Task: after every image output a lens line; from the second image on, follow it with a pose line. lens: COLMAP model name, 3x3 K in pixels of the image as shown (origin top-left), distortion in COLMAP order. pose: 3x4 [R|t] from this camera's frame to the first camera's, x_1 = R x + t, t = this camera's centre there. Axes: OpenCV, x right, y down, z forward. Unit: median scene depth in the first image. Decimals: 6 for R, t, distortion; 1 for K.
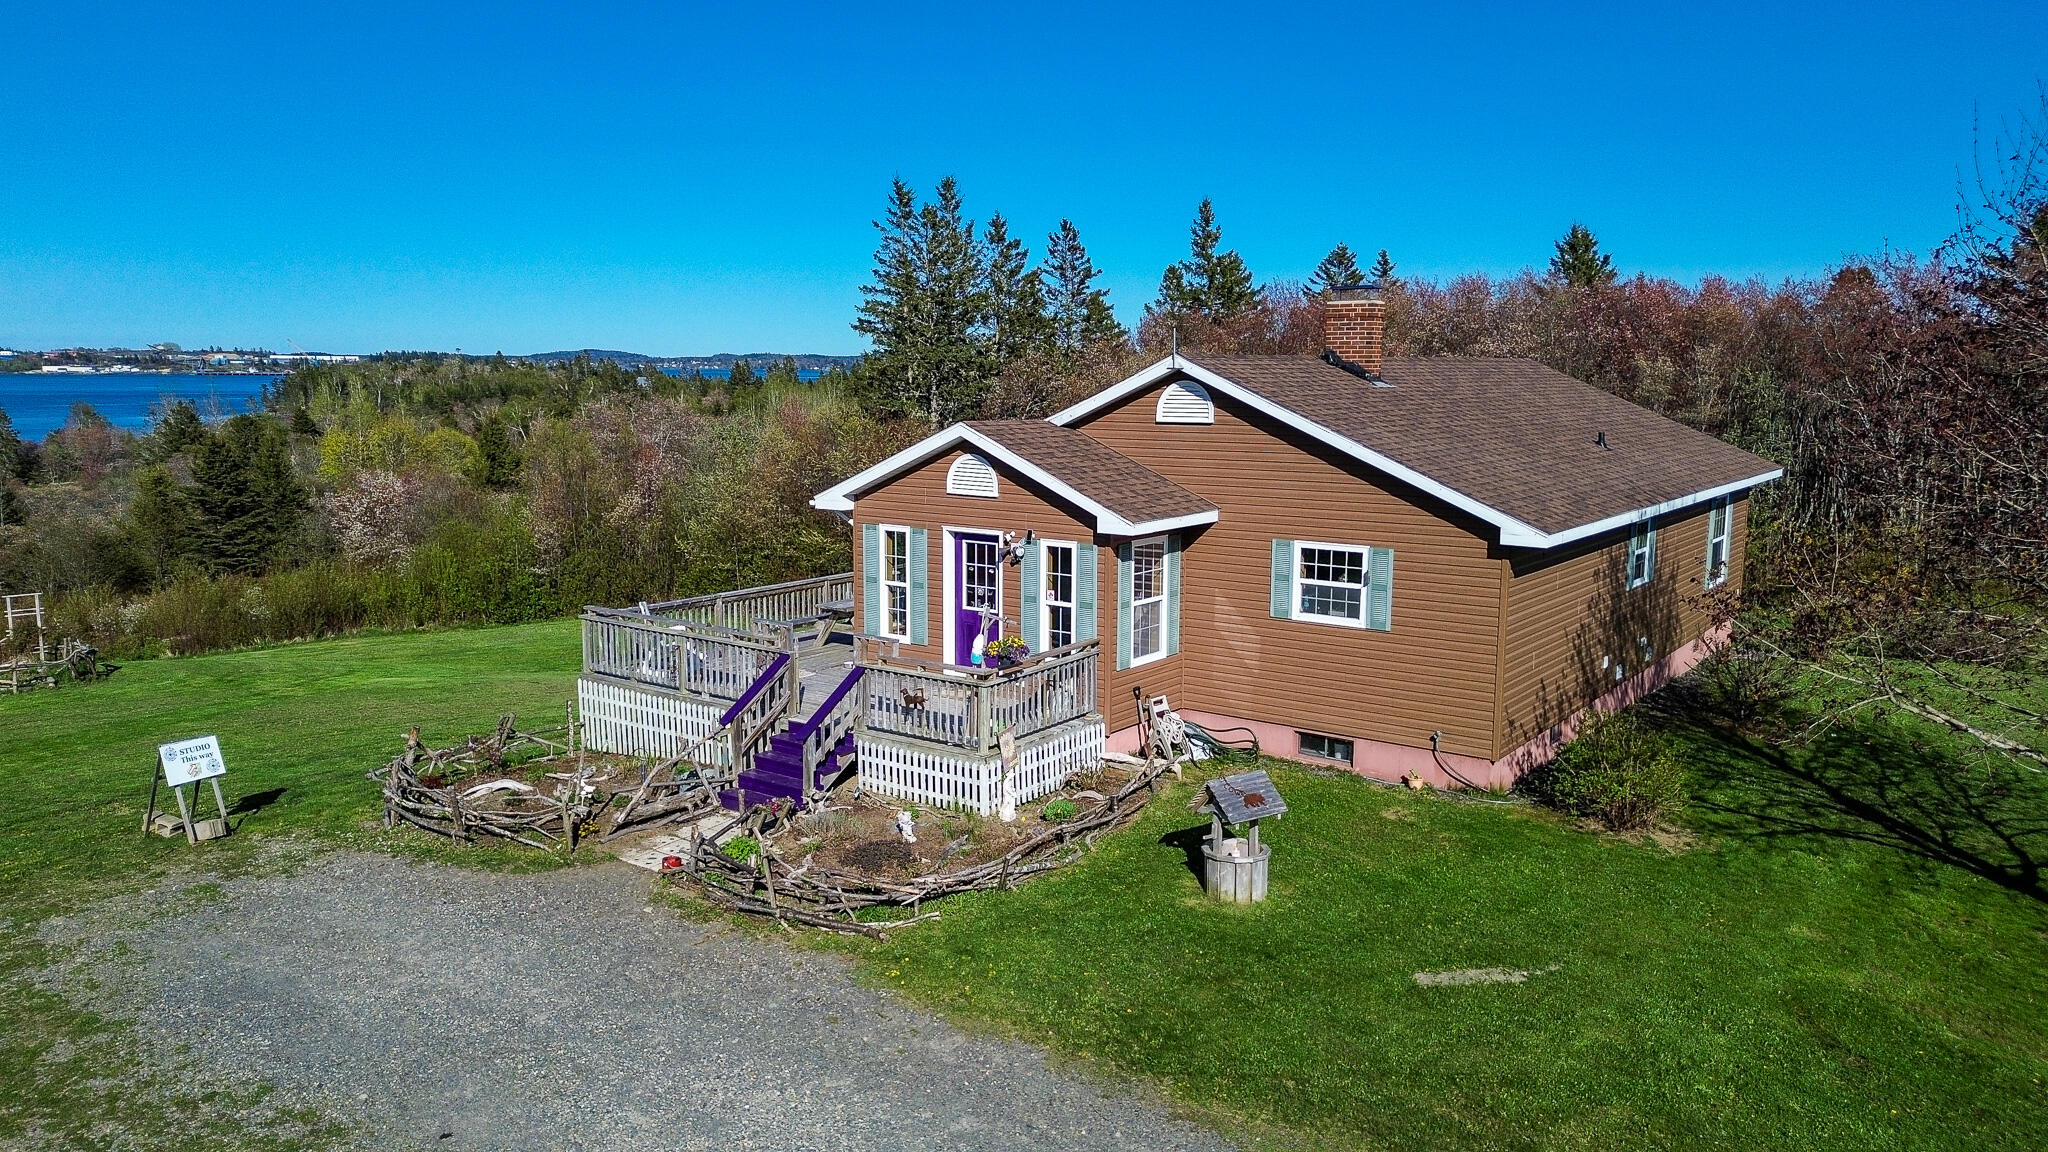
lens RADIAL K [[1446.3, 0, 1024.0], [0, 1446.3, 576.0], [0, 0, 1]] dist [0.097229, -0.002609]
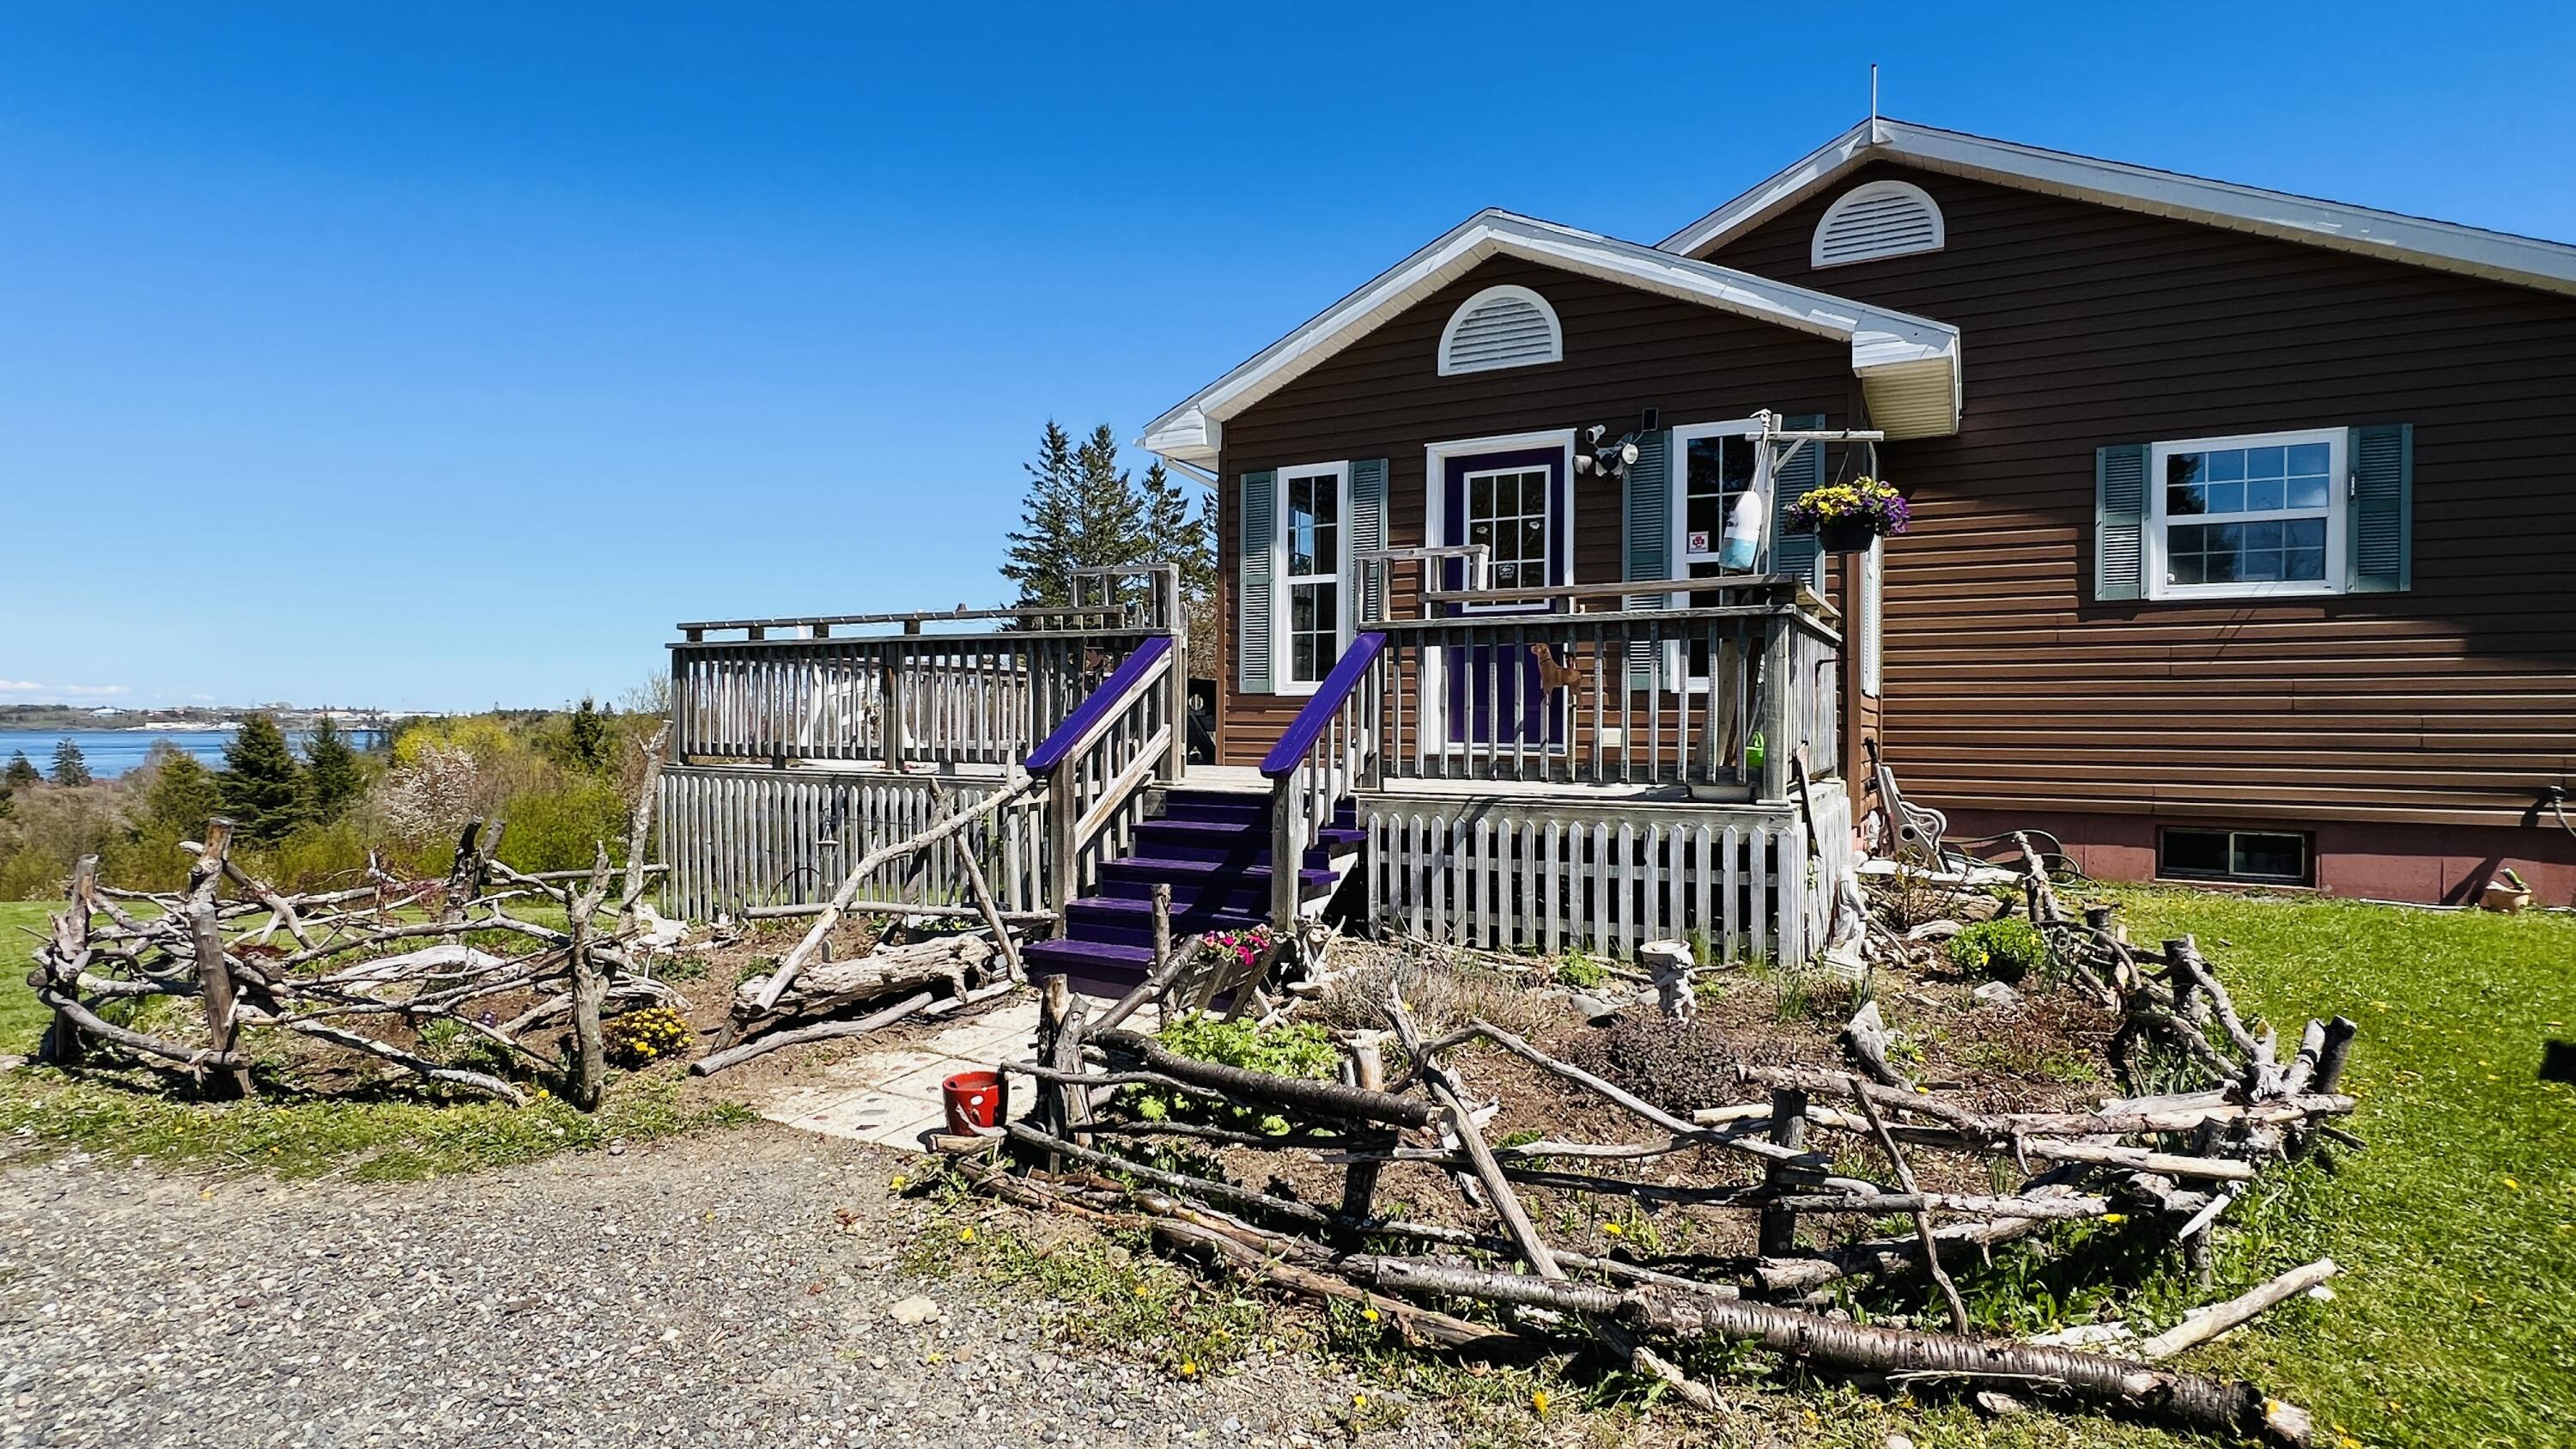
lens RADIAL K [[1279.3, 0, 1288.0], [0, 1279.3, 724.5], [0, 0, 1]] dist [0.009675, 0.000701]
pose [[0.989031, 0.002526, 0.147687, -0.057189], [0.018491, 0.989871, -0.140763, 0.041763], [-0.146547, 0.141950, 0.978966, 0.195722]]
